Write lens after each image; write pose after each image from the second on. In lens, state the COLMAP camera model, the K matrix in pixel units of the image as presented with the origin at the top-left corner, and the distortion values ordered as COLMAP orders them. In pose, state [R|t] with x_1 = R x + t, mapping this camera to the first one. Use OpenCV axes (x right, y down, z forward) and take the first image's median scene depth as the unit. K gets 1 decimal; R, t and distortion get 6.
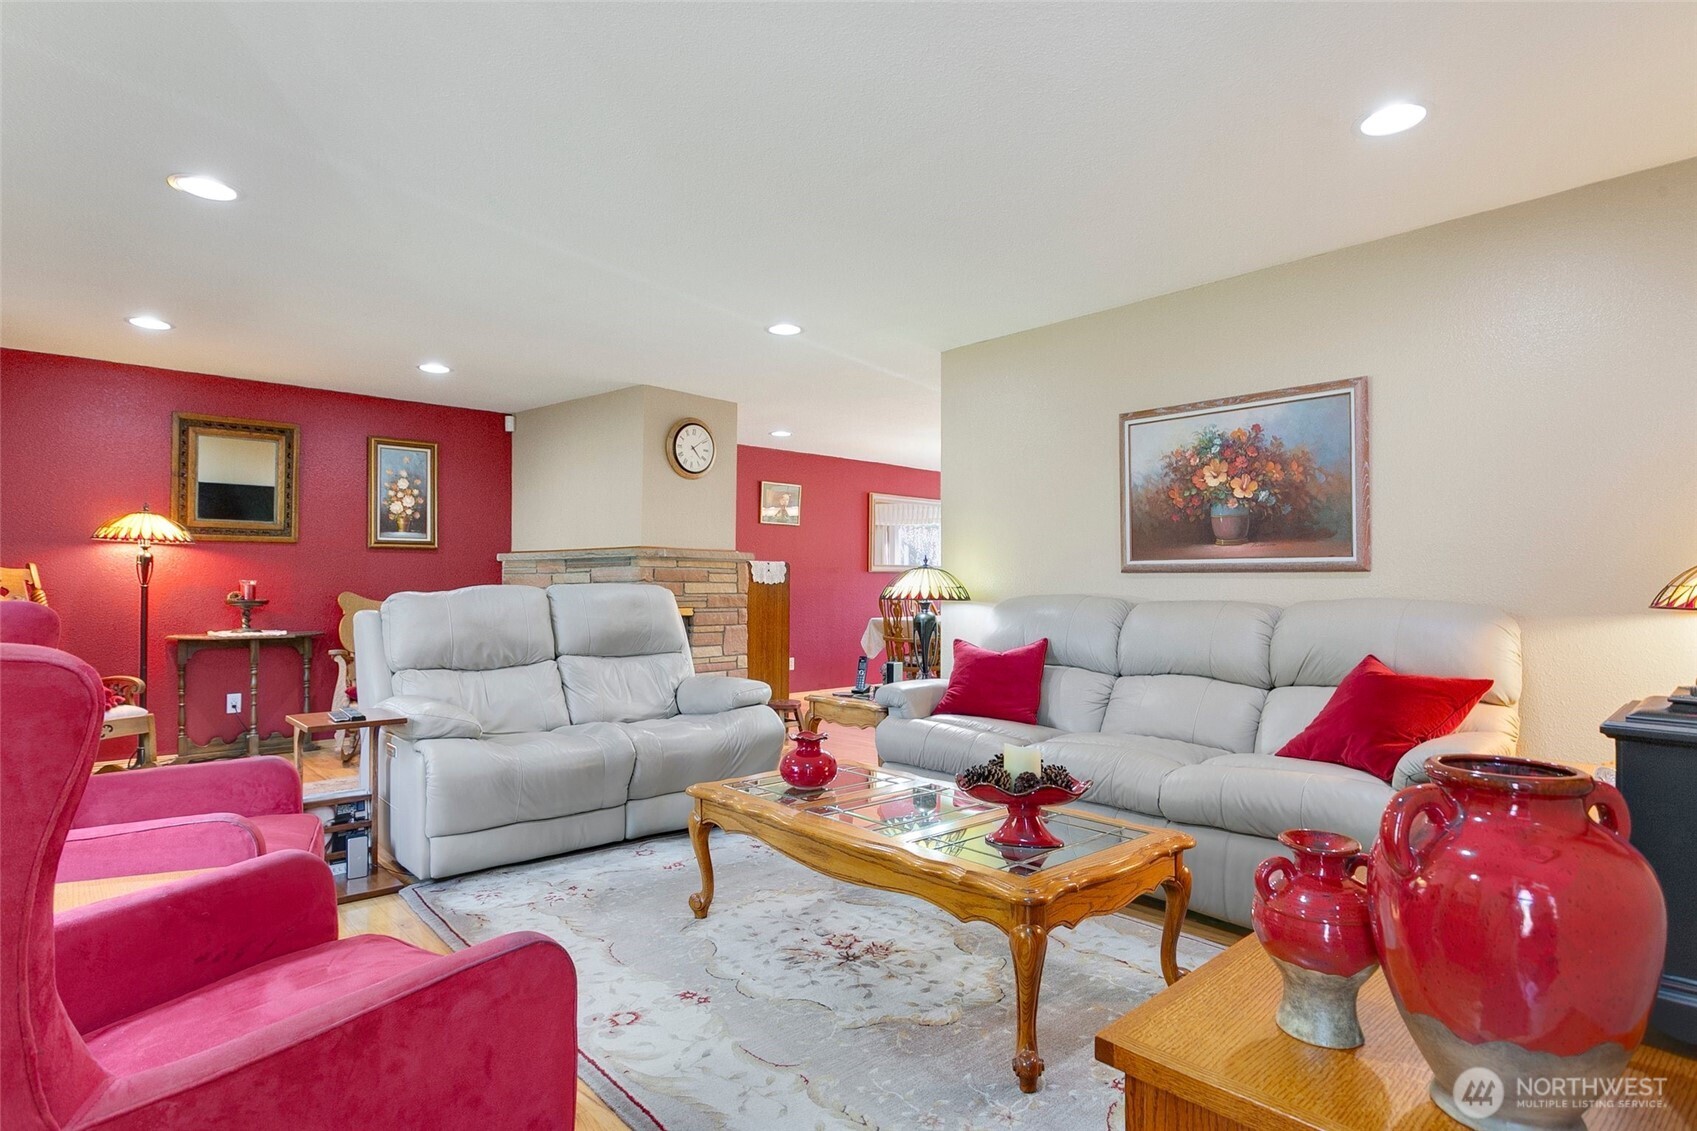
lens RADIAL K [[823.2, 0, 838.1], [0, 823.2, 563.8], [0, 0, 1]] dist [-0.010173, 0.012614]
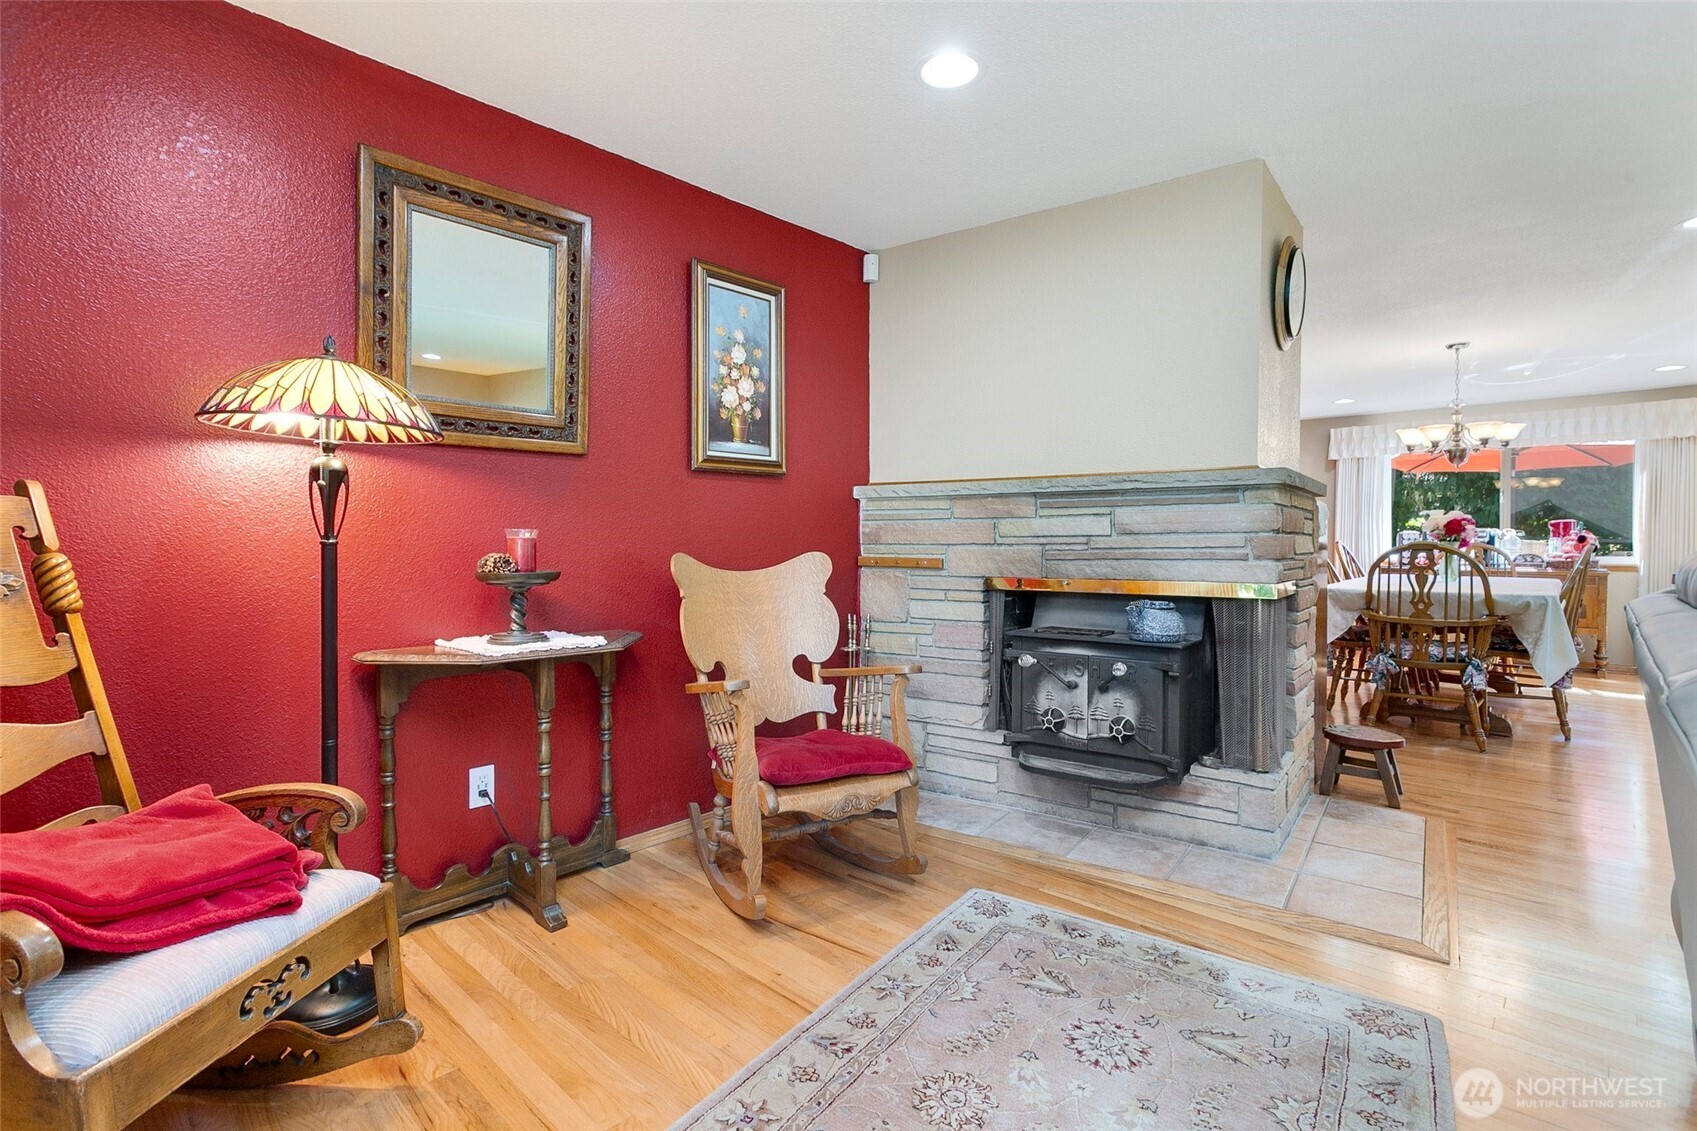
lens RADIAL K [[757.1, 0, 848.4], [0, 757.1, 535.3], [0, 0, 1]] dist [-0.001850, 0.010161]
pose [[0.997479, 0.000266, 0.070961, -0.527528], [-0.001852, 0.999750, 0.022282, 0.012677], [-0.070937, -0.022357, 0.997230, 0.522658]]
